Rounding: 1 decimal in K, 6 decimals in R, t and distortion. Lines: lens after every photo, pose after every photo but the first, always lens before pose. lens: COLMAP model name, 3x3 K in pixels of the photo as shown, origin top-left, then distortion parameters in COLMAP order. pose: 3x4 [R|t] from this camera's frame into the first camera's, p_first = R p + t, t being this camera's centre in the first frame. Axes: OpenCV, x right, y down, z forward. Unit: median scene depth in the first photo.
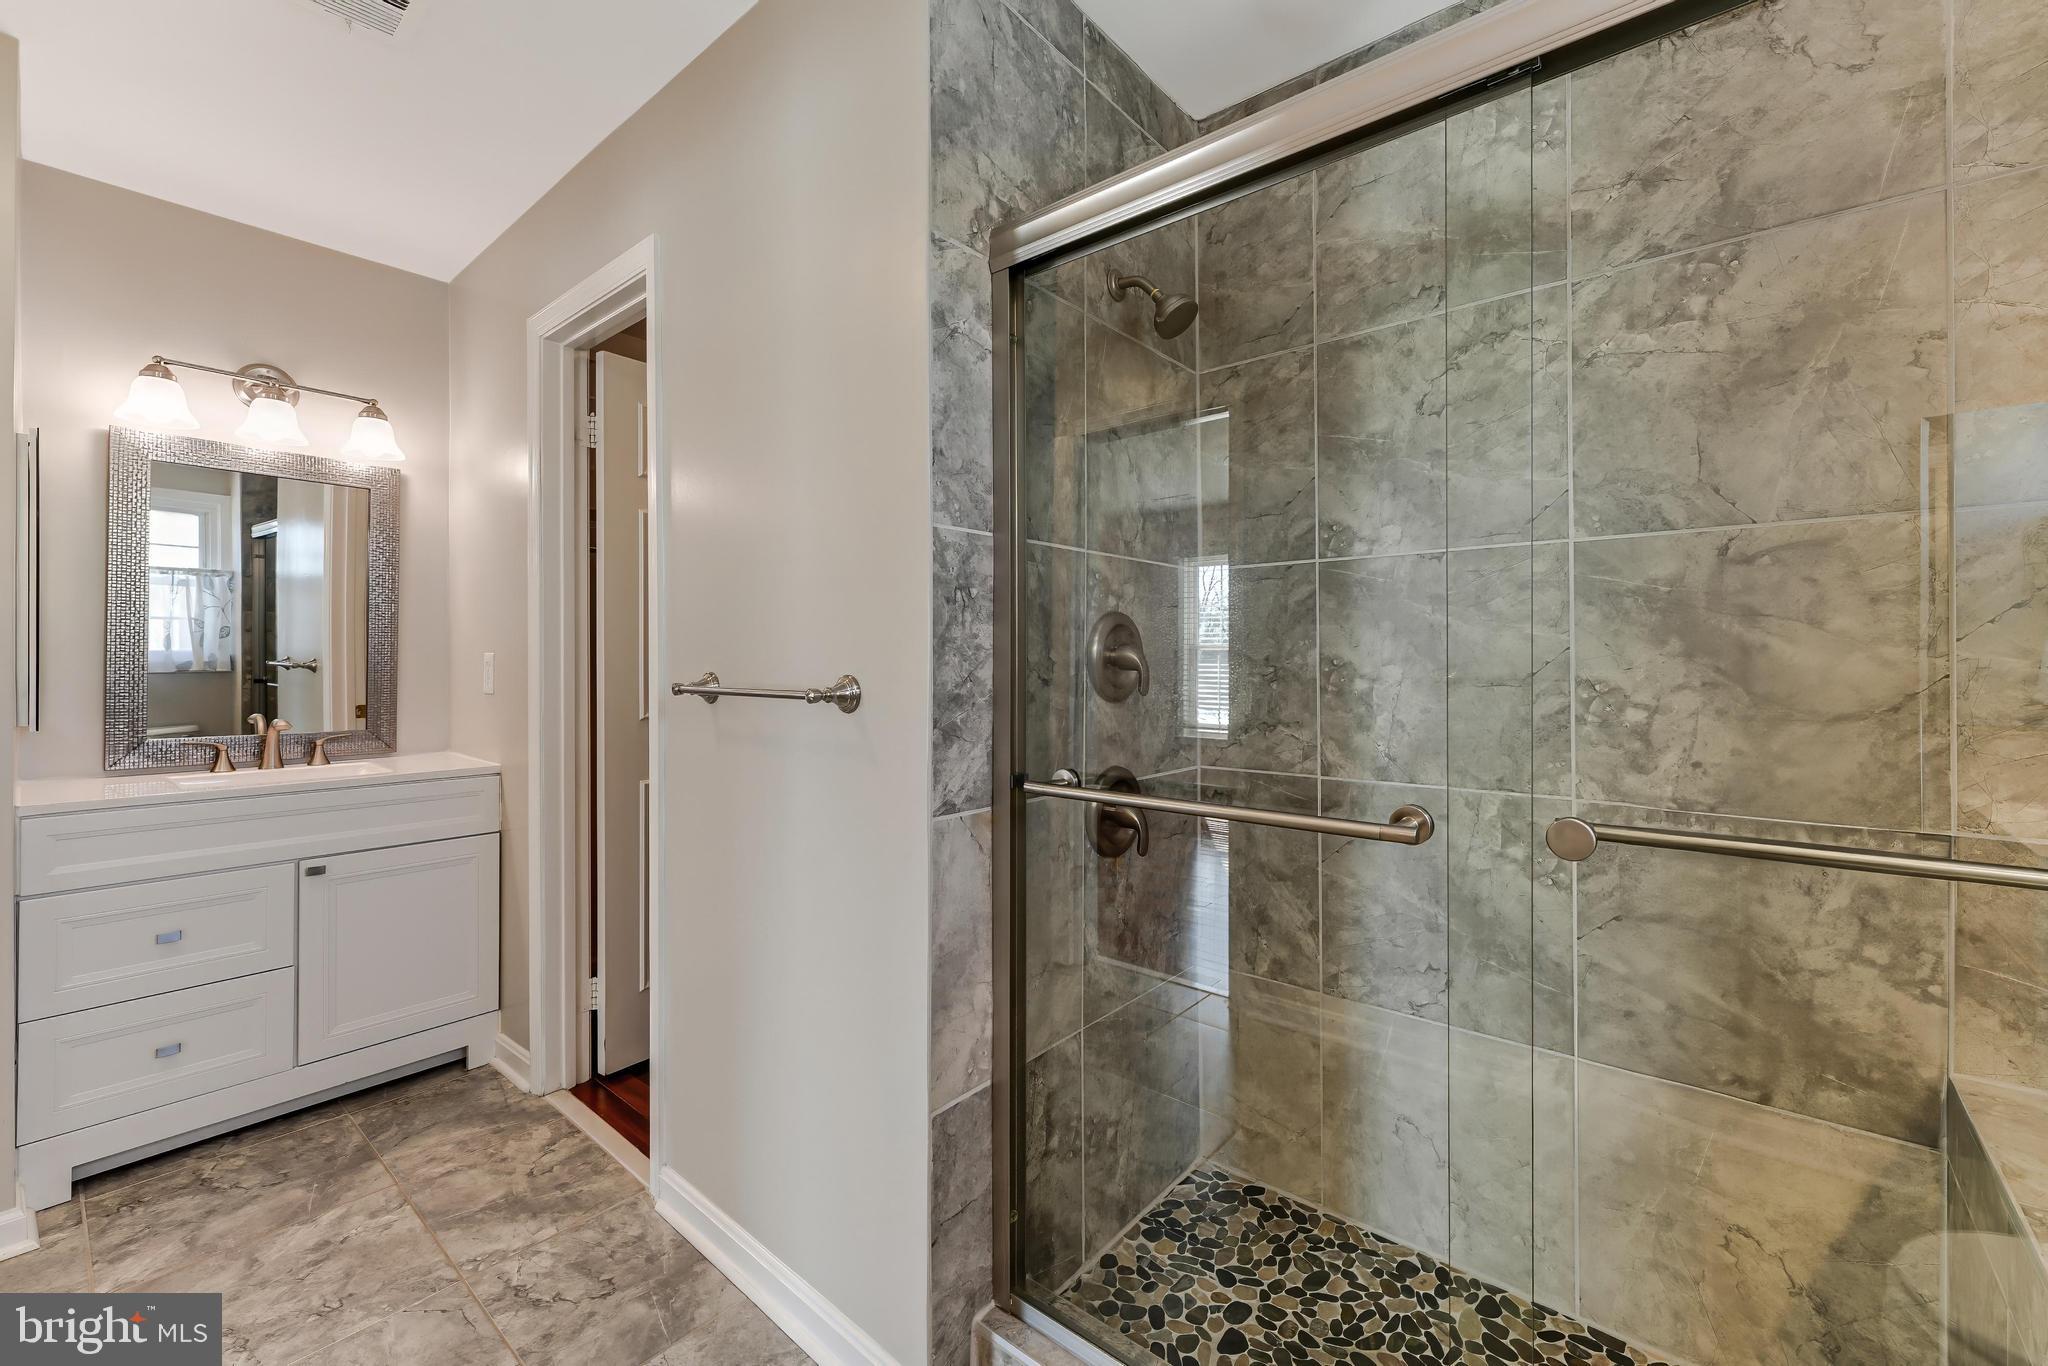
lens RADIAL K [[832.5, 0, 1029.7], [0, 832.5, 662.5], [0, 0, 1]] dist [-0.002086, 0.000650]
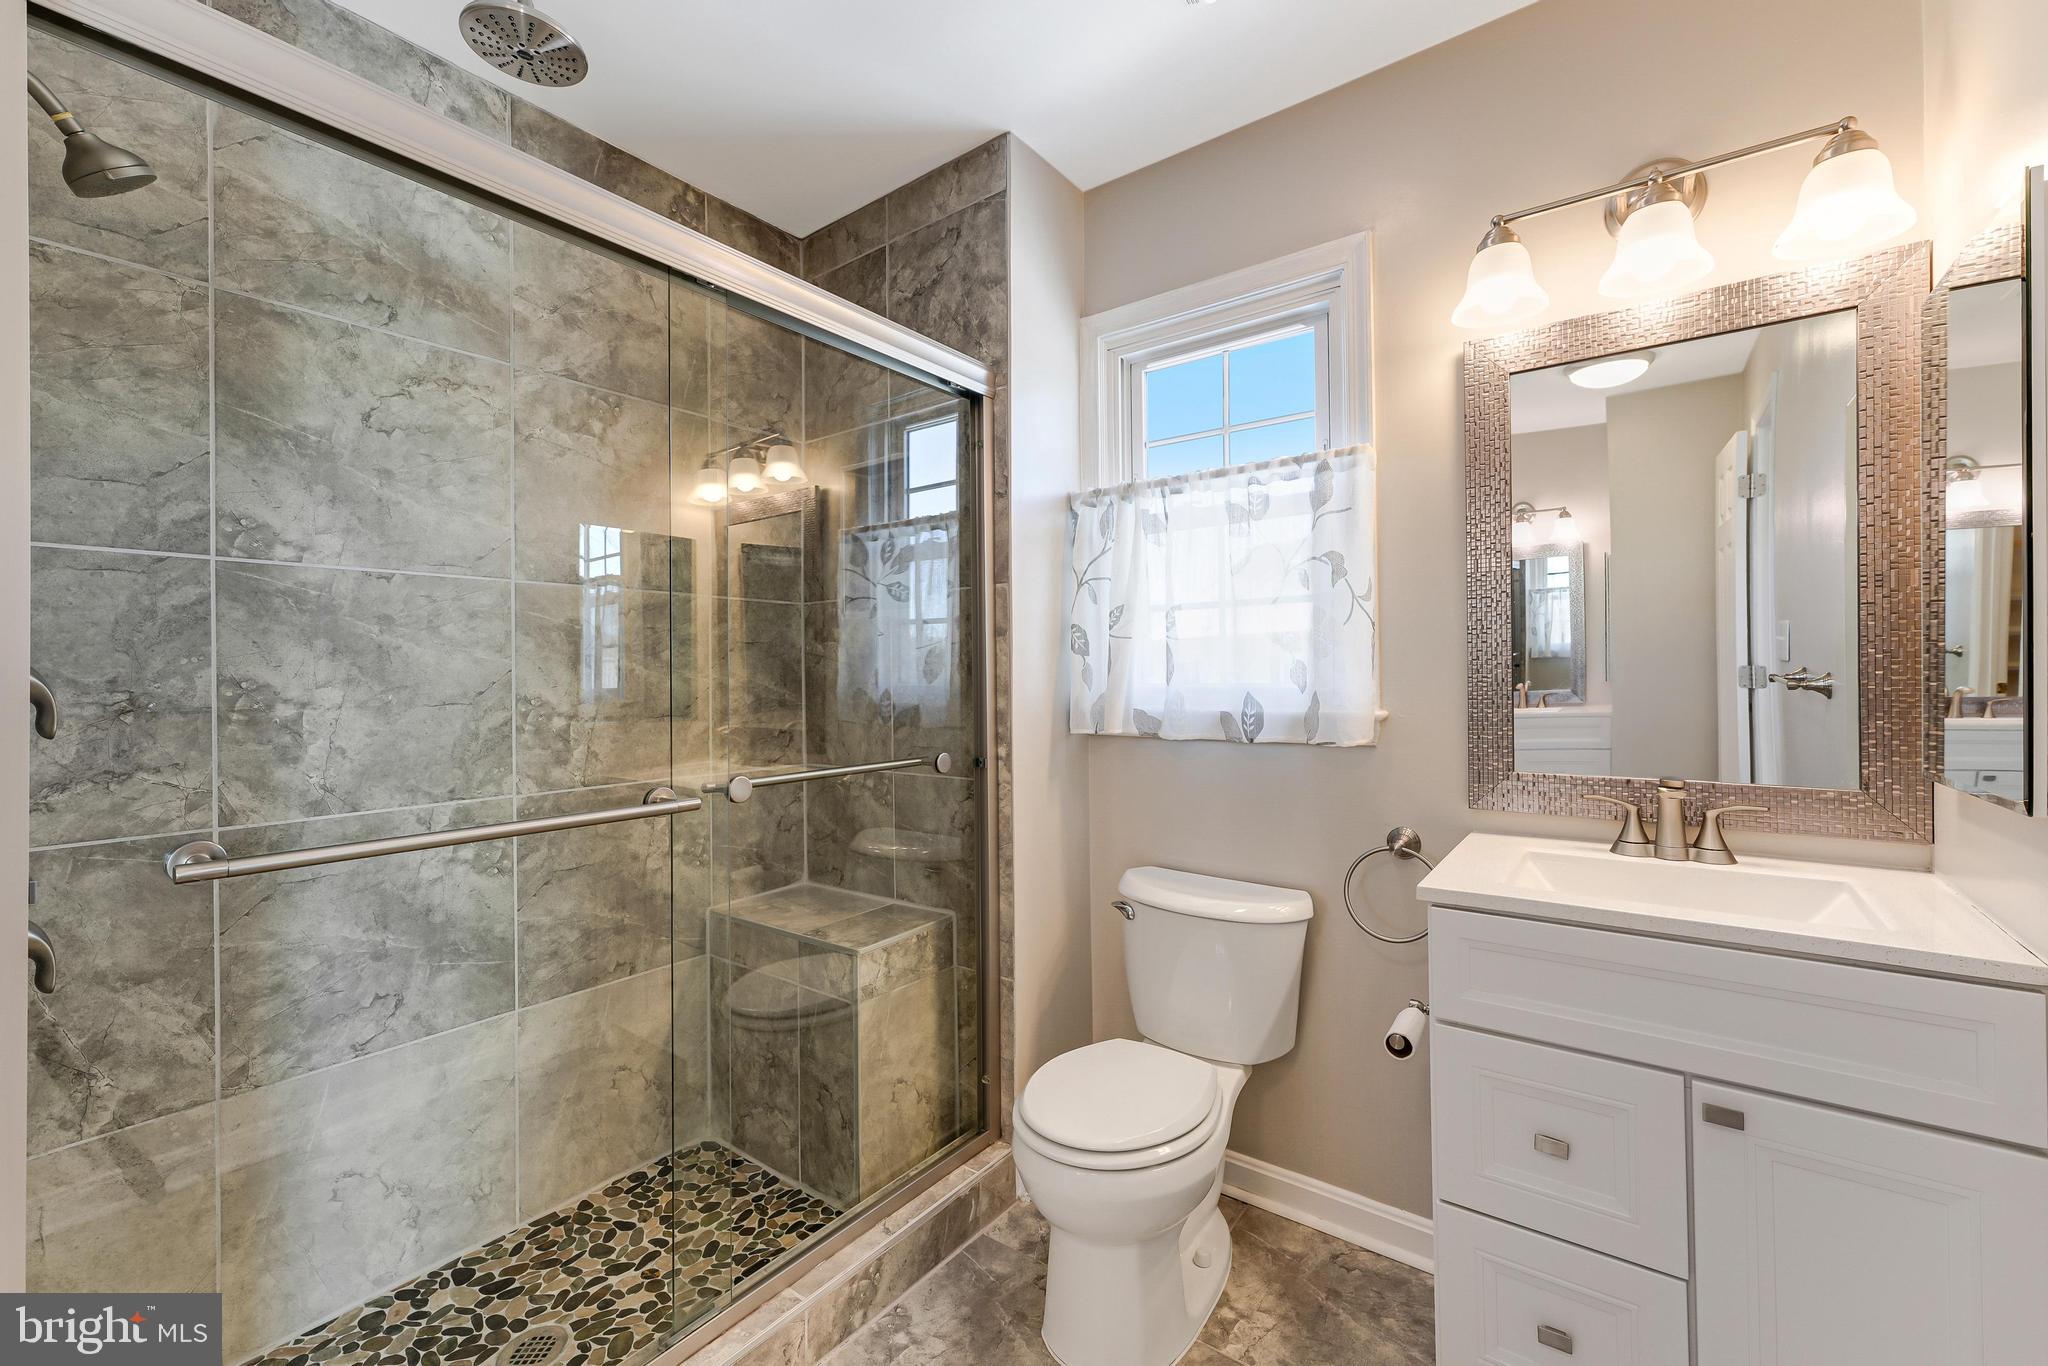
lens RADIAL K [[832.5, 0, 1030.3], [0, 832.5, 678.3], [0, 0, 1]] dist [-0.002086, 0.000650]
pose [[-0.051732, -0.001689, 0.998660, -0.551619], [0.011419, 0.999932, 0.002283, -0.000072], [-0.998596, 0.011522, -0.051710, 0.295329]]
